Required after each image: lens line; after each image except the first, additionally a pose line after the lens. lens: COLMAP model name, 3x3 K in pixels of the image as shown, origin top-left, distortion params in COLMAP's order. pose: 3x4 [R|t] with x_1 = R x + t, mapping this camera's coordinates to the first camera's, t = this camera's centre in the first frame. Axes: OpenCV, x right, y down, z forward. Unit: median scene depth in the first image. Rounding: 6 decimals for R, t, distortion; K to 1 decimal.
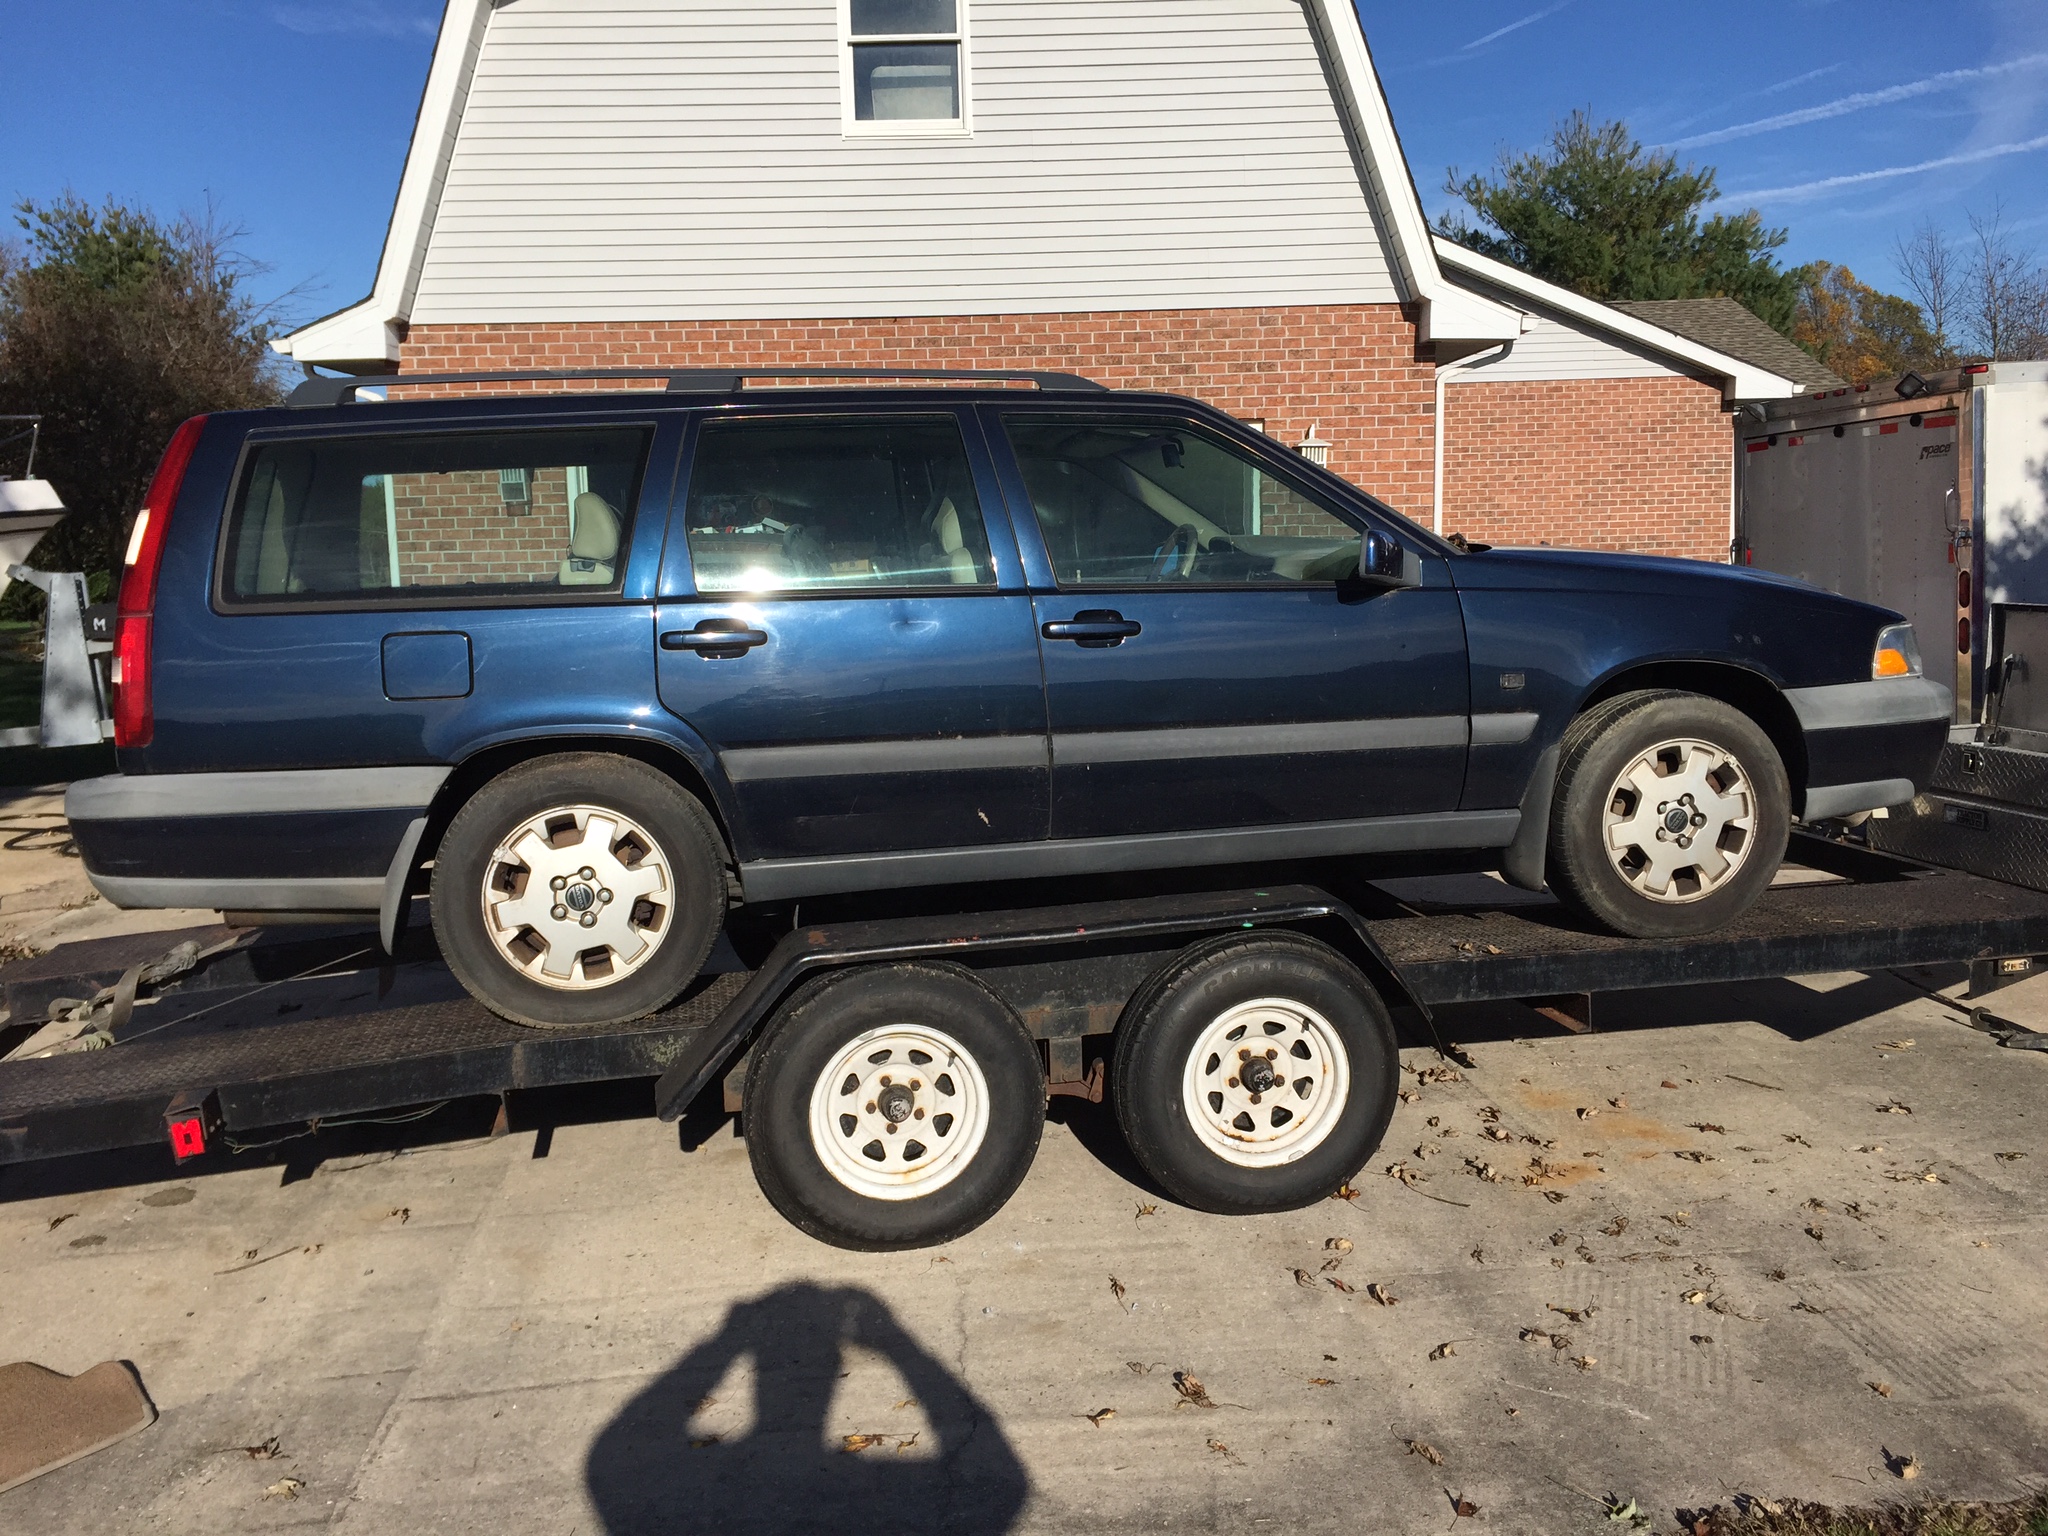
lens RADIAL K [[1789.9, 0, 1020.5], [0, 1789.9, 773.0], [0, 0, 1]] dist [0.010194, -0.005334]
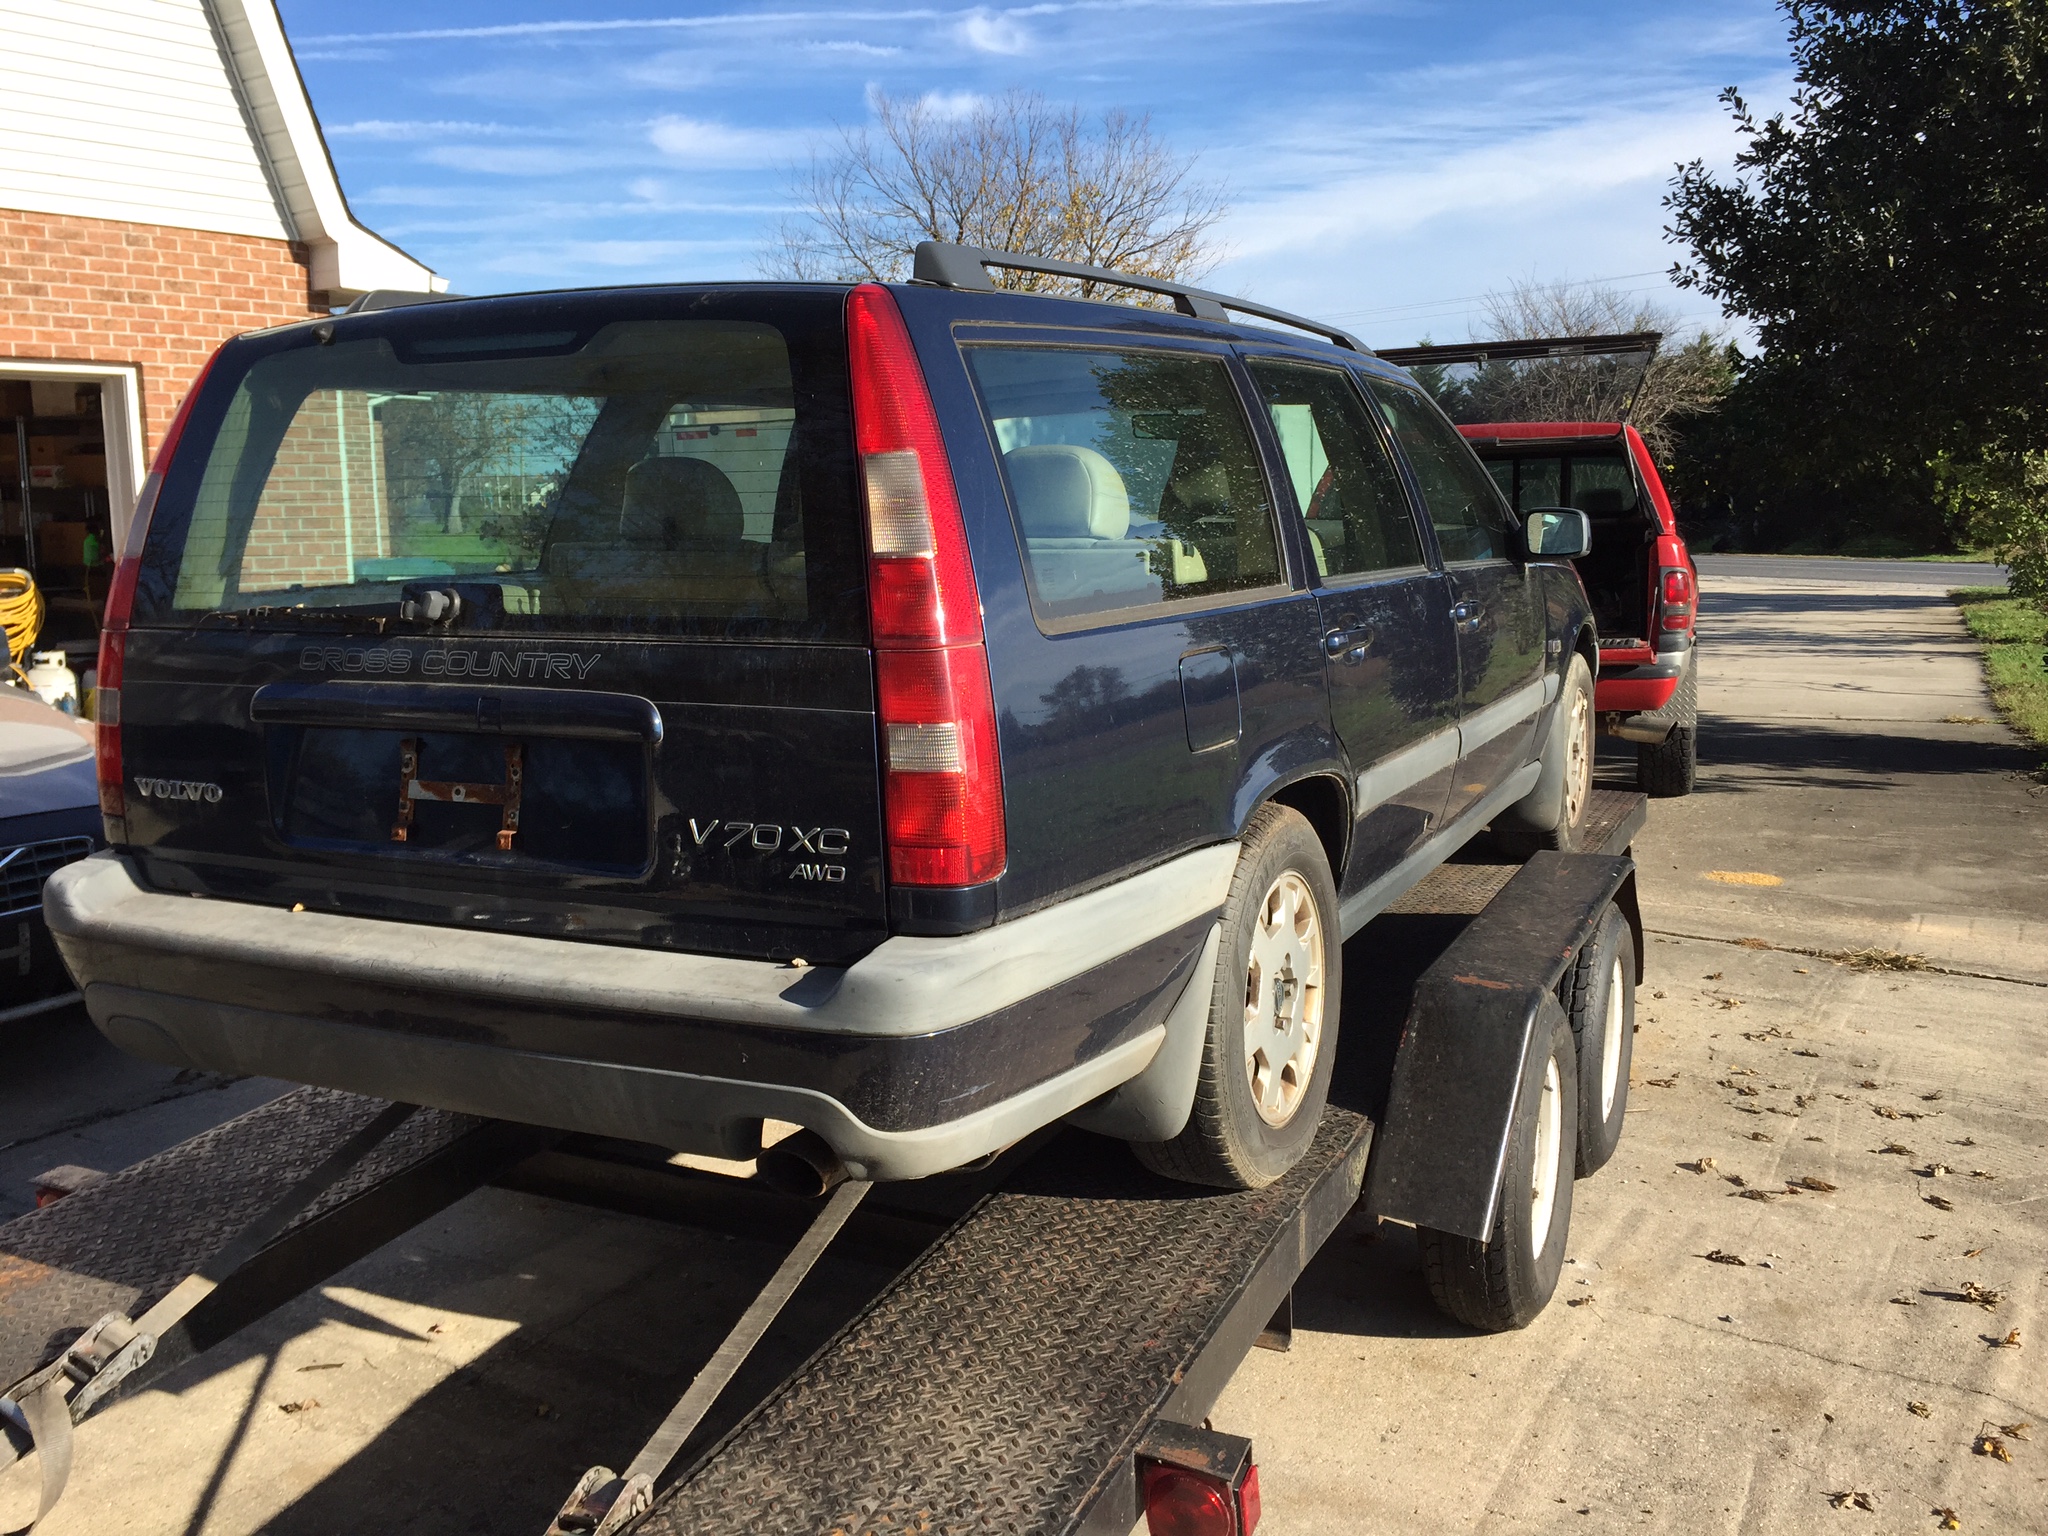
lens RADIAL K [[1789.9, 0, 1022.8], [0, 1789.9, 759.0], [0, 0, 1]] dist [0.010194, -0.005334]
pose [[0.591692, -0.098408, 0.800135, -0.293172], [0.095282, 0.994102, 0.051803, -0.025426], [-0.800513, 0.045586, 0.597579, 0.212378]]
